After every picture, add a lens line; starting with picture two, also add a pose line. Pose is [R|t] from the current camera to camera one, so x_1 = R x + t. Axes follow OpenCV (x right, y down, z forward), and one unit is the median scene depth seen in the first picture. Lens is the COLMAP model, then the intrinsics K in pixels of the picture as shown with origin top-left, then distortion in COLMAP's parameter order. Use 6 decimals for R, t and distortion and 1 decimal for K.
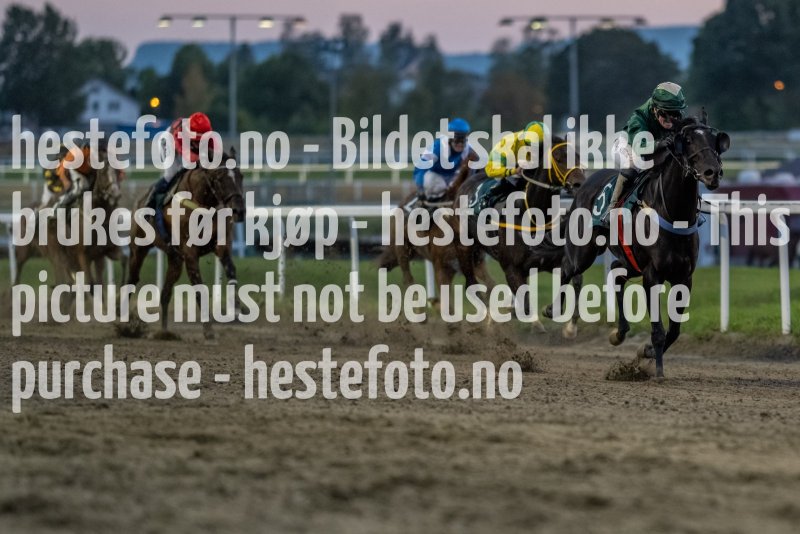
lens RADIAL K [[3087.8, 0, 406.5], [0, 3087.8, 271.4], [0, 0, 1]] dist [0.256988, 0.000000]
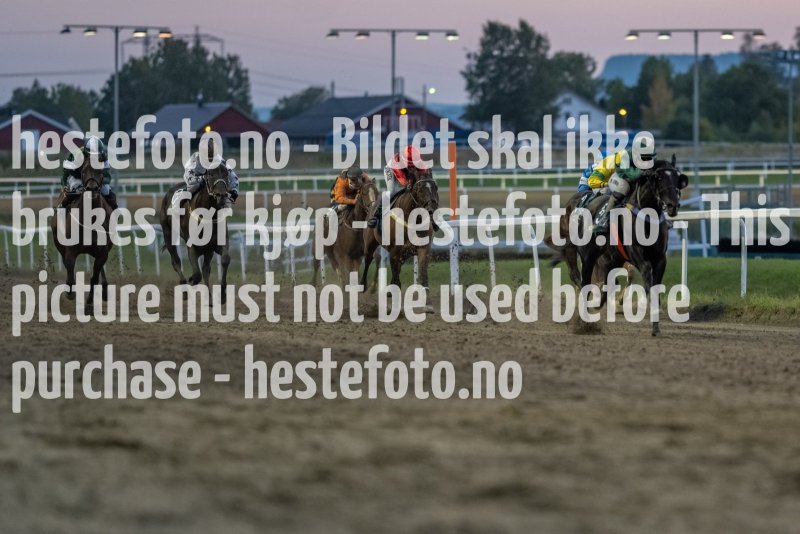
lens RADIAL K [[3087.8, 0, 397.6], [0, 3087.8, 272.6], [0, 0, 1]] dist [0.256988, 0.000000]
pose [[0.999994, -0.003350, -0.000003, -0.158794], [0.003350, 0.999994, 0.000499, -0.000156], [0.000001, -0.000499, 1.000000, -0.063595]]
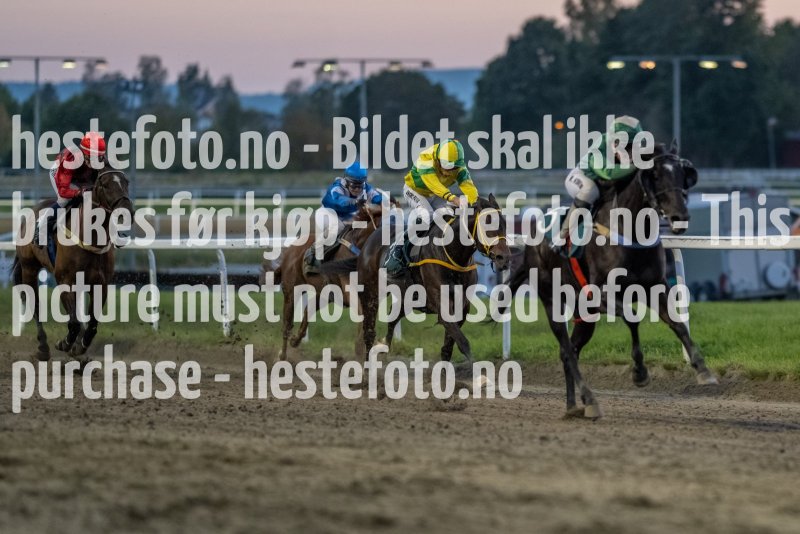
lens RADIAL K [[3087.8, 0, 396.2], [0, 3087.8, 273.3], [0, 0, 1]] dist [0.256988, 0.000000]
pose [[0.999989, 0.001212, -0.004509, 0.069975], [-0.001208, 0.999999, 0.000701, -0.010430], [0.004509, -0.000696, 0.999990, -0.049291]]
